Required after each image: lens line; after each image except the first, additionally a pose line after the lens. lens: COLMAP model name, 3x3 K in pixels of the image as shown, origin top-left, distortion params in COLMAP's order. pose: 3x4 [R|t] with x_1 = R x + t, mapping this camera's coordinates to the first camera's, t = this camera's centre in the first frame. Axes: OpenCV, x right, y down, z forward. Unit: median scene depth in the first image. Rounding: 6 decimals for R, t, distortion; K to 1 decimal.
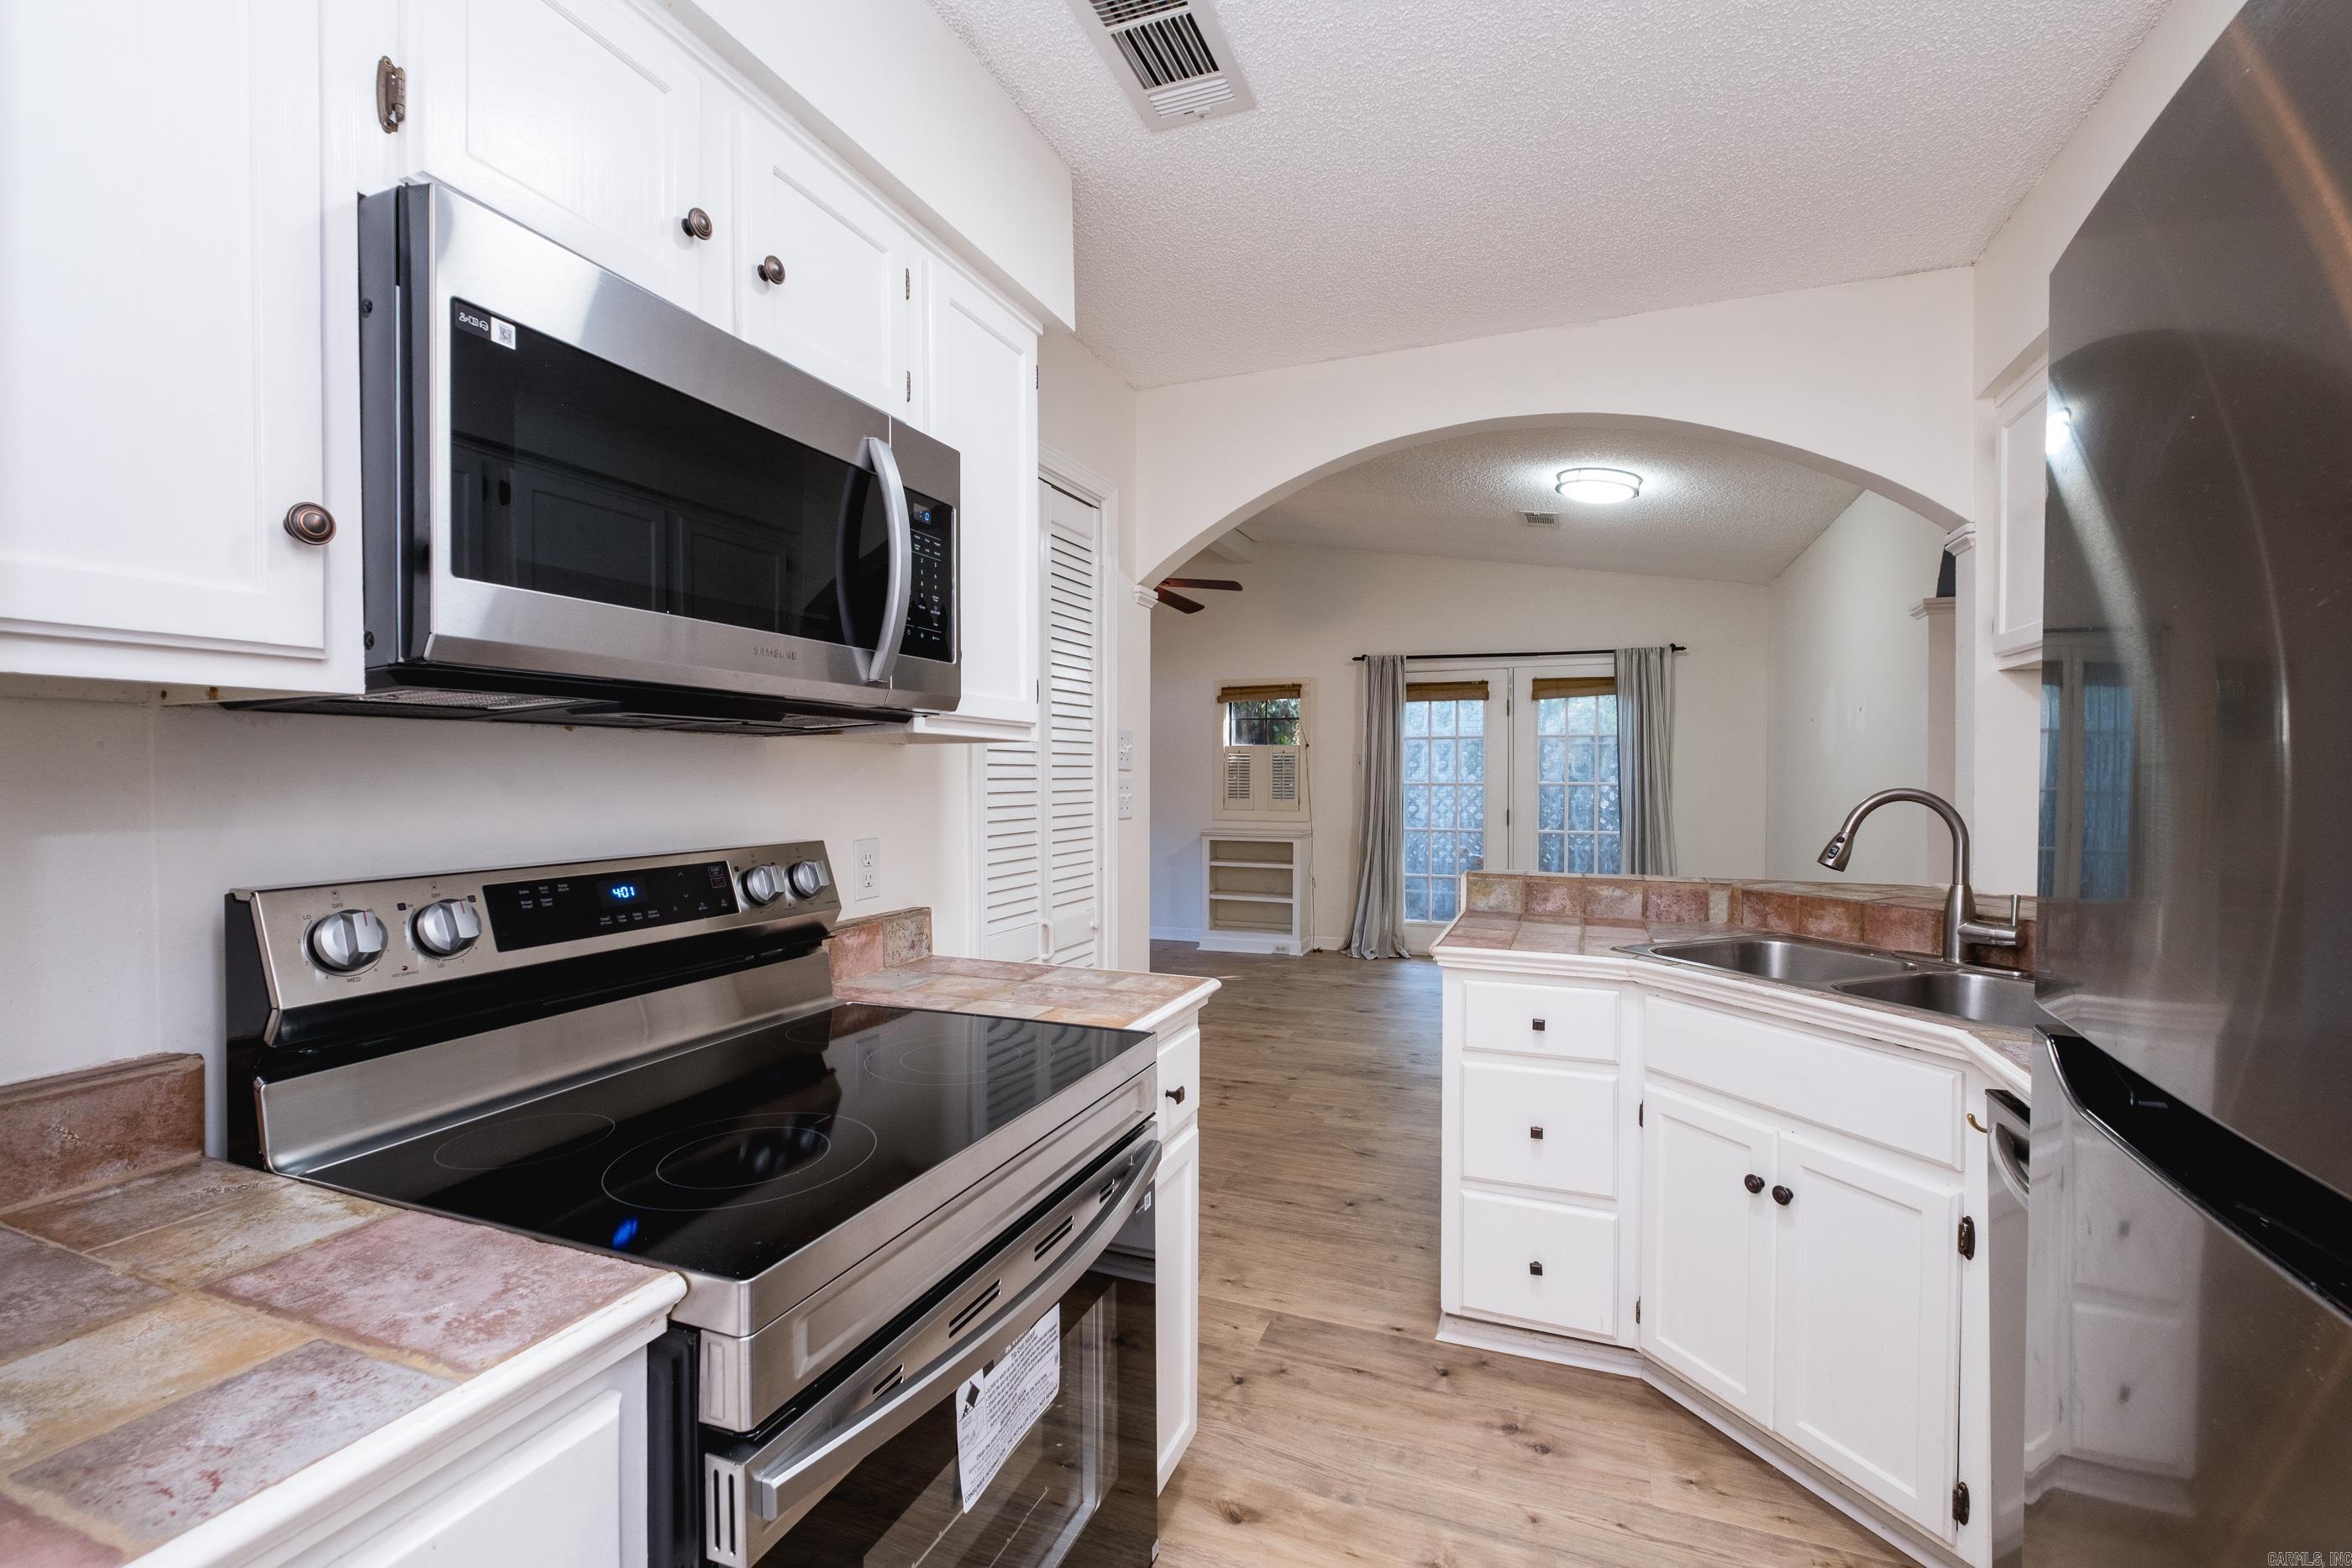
lens RADIAL K [[1014.2, 0, 1187.9], [0, 1014.2, 784.0], [0, 0, 1]] dist [0.011323, -0.008309]
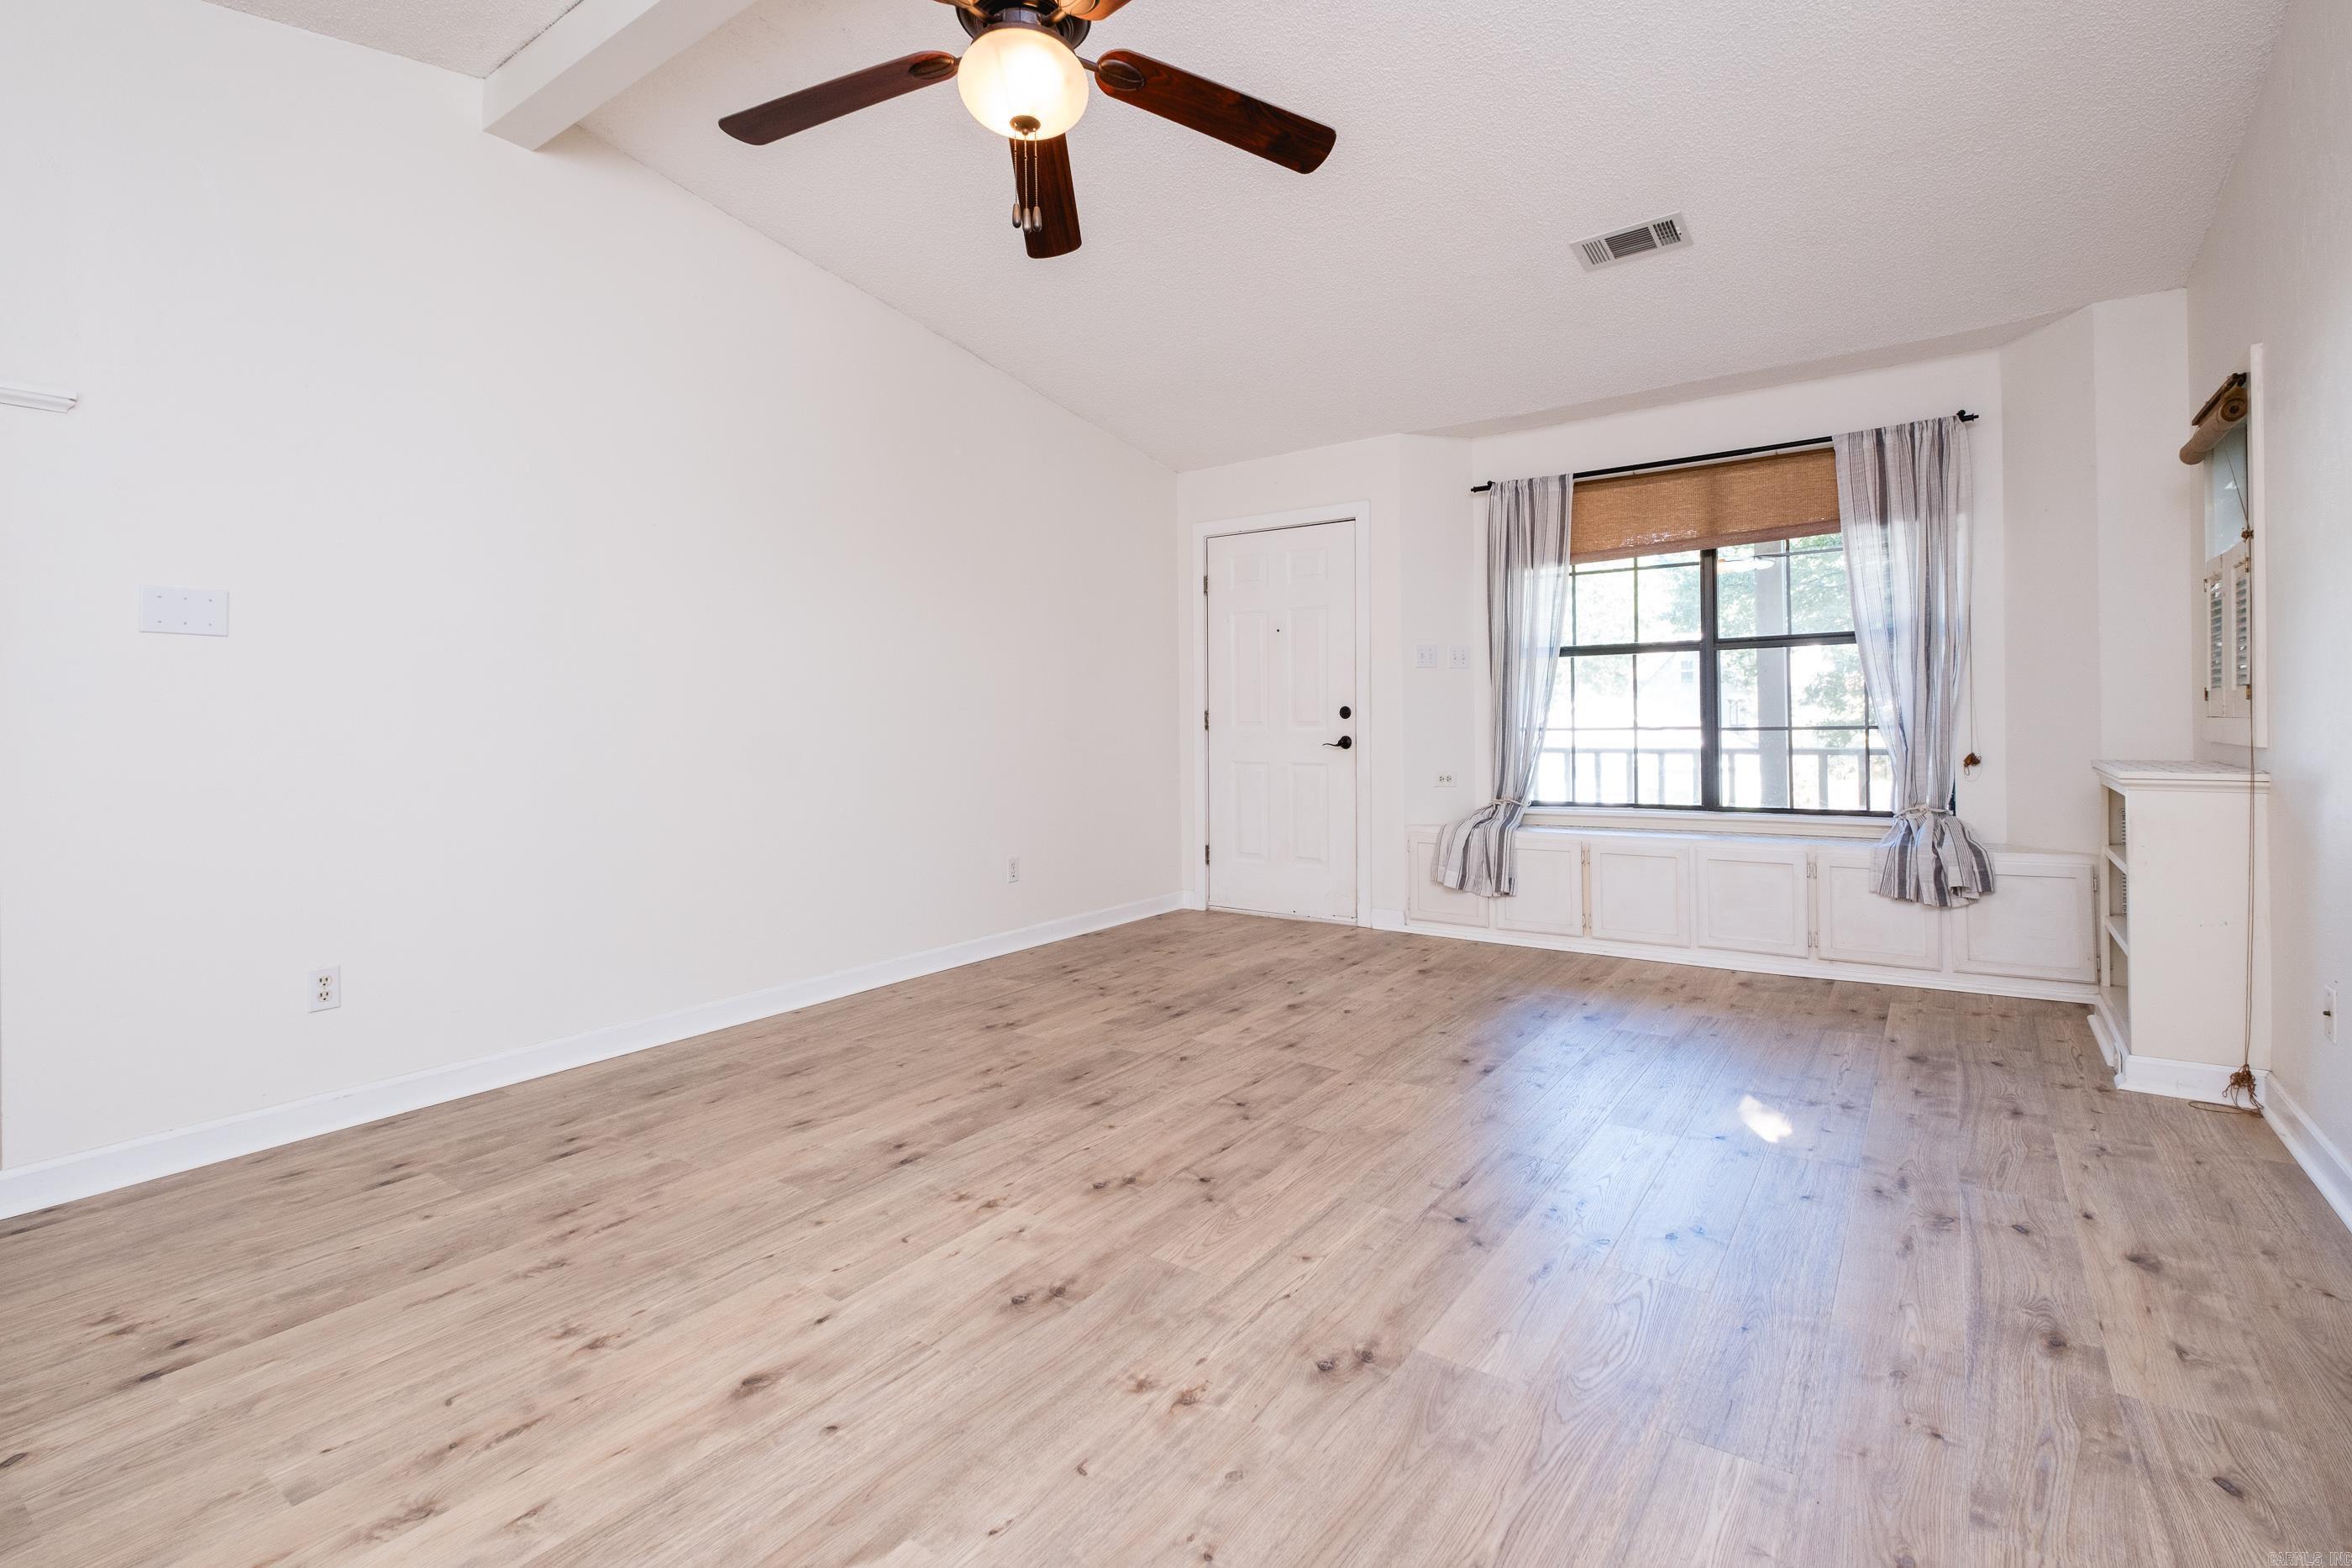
lens RADIAL K [[1064.6, 0, 1212.5], [0, 1064.6, 731.6], [0, 0, 1]] dist [0.001602, -0.001124]
pose [[-0.231084, 0.009862, -0.972884, 0.754744], [0.006777, 0.999941, 0.008527, 0.082060], [0.972910, -0.004623, -0.231138, 3.121800]]
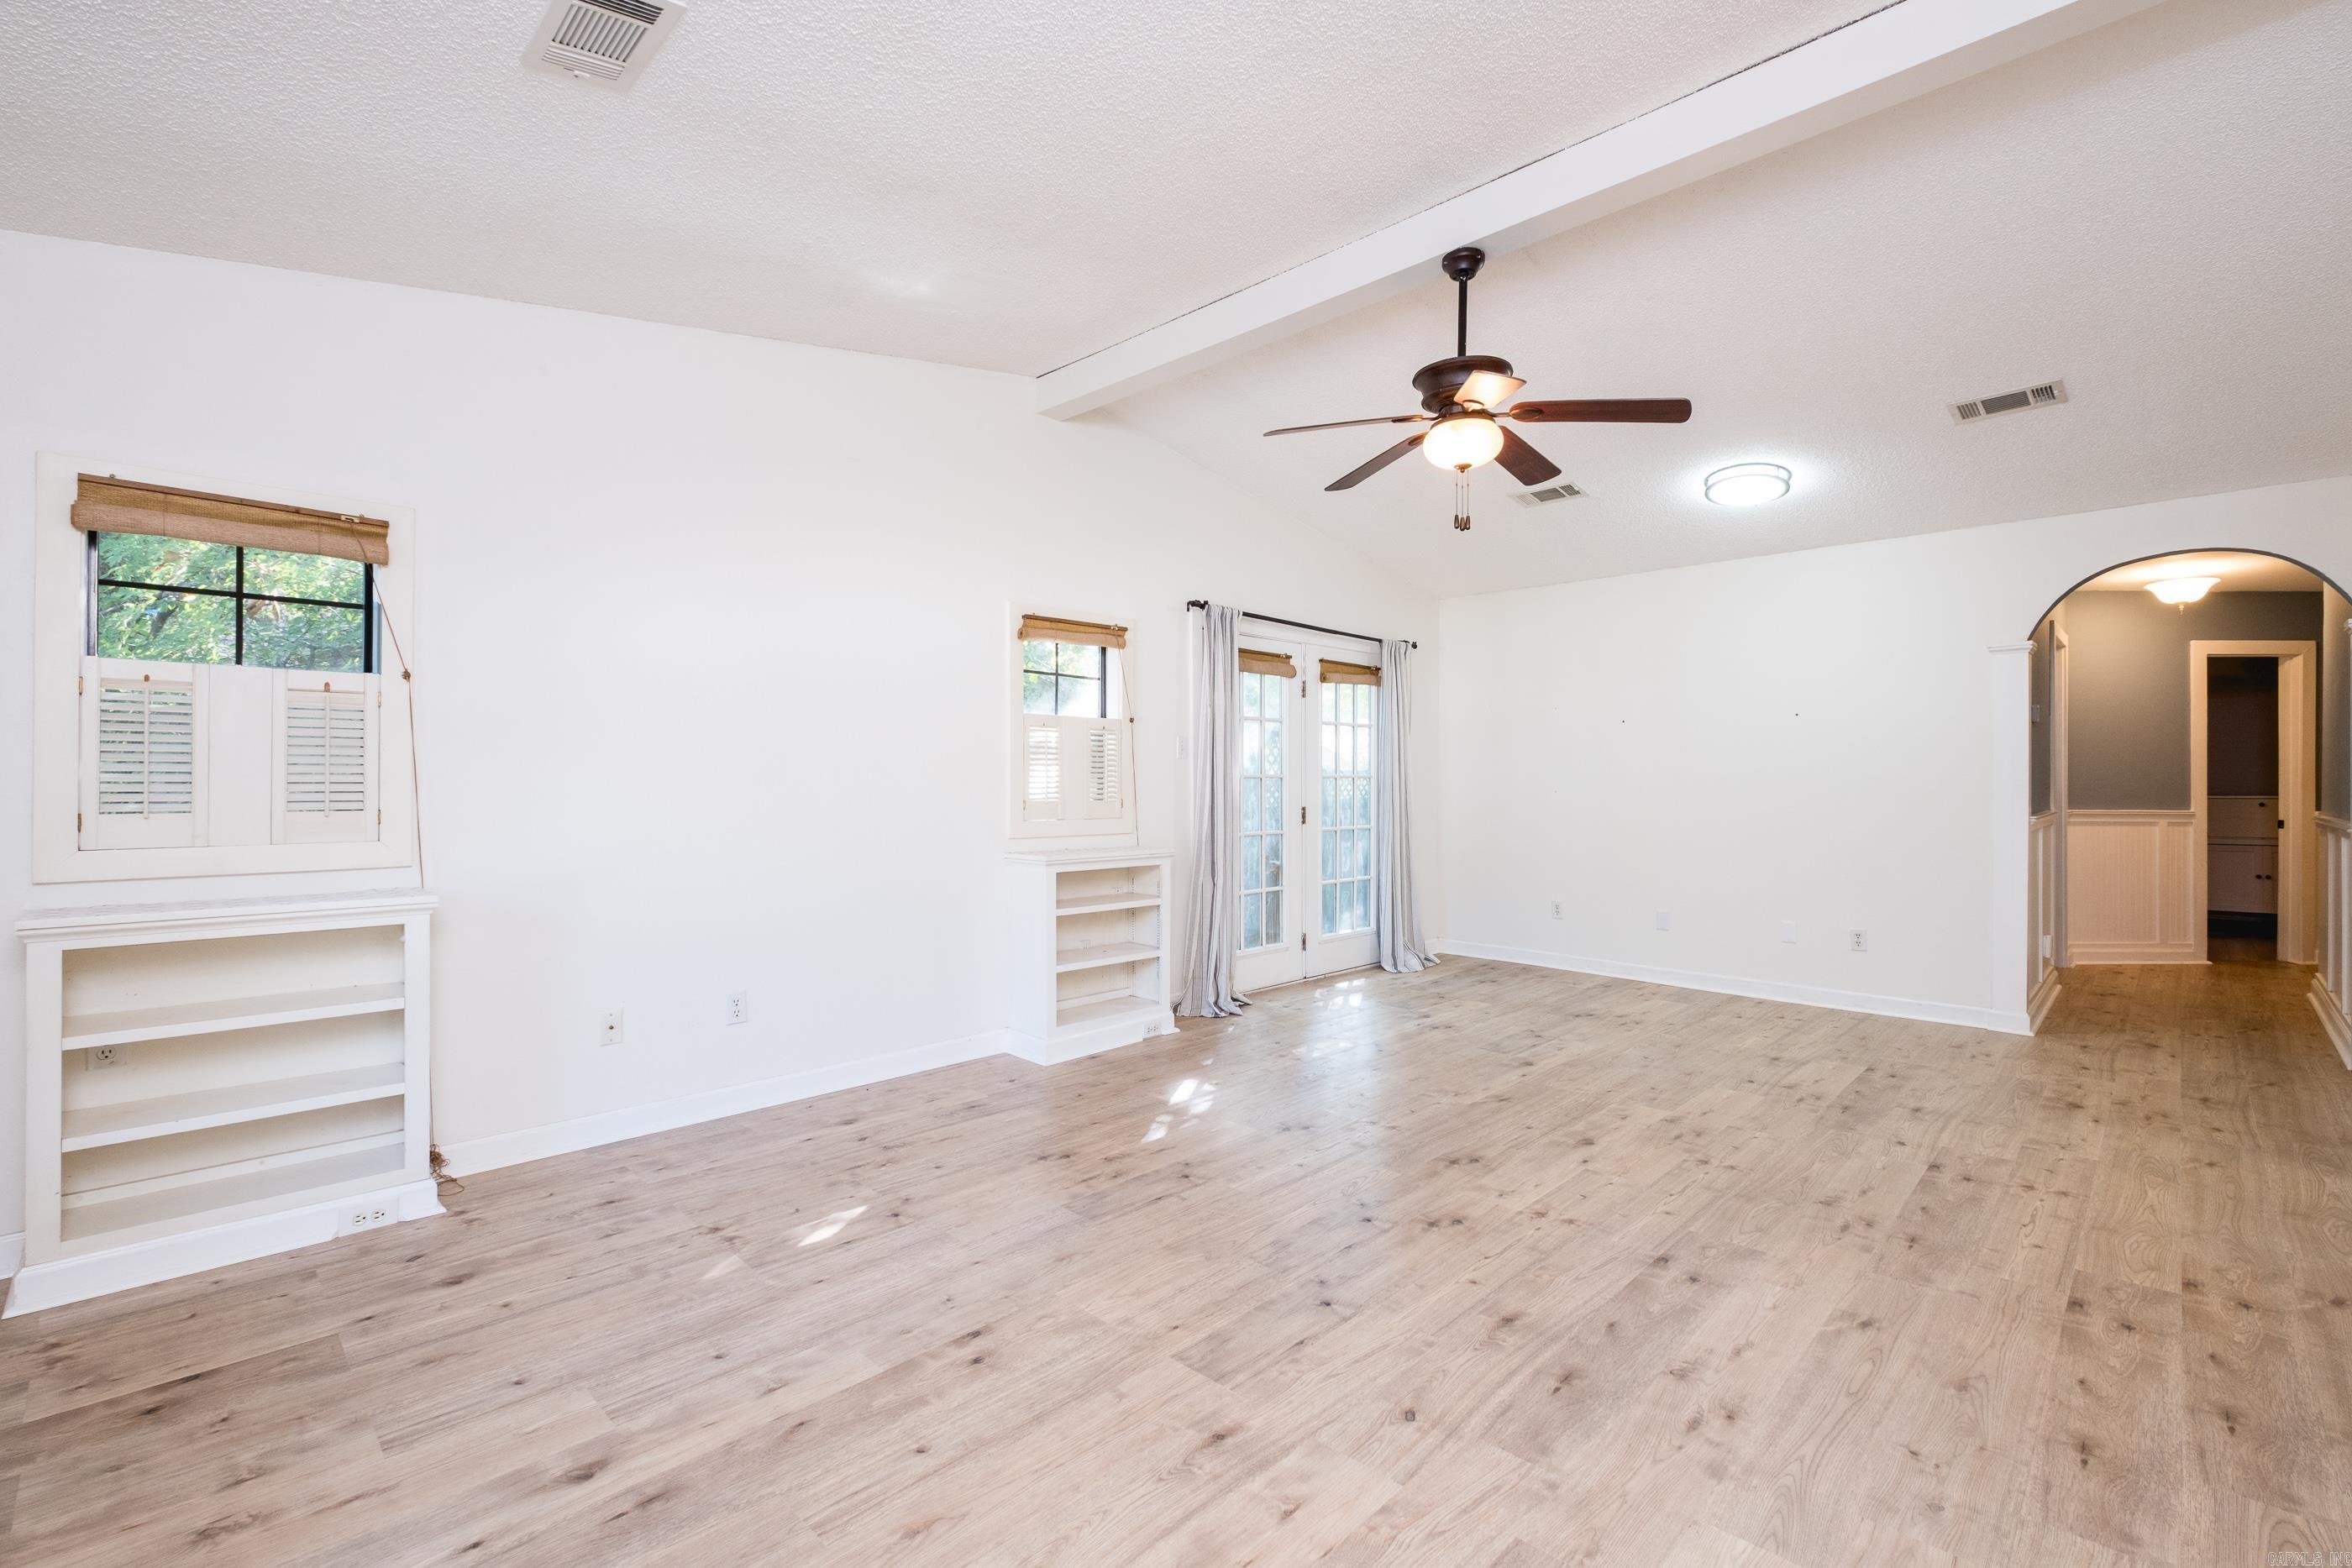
lens RADIAL K [[1032.7, 0, 1174.6], [0, 1032.7, 772.5], [0, 0, 1]] dist [-0.002067, -0.001533]
pose [[0.399146, 0.003646, 0.916880, -1.797813], [0.008832, 0.999930, -0.007821, 0.008279], [-0.916845, 0.011220, 0.399086, 2.507152]]
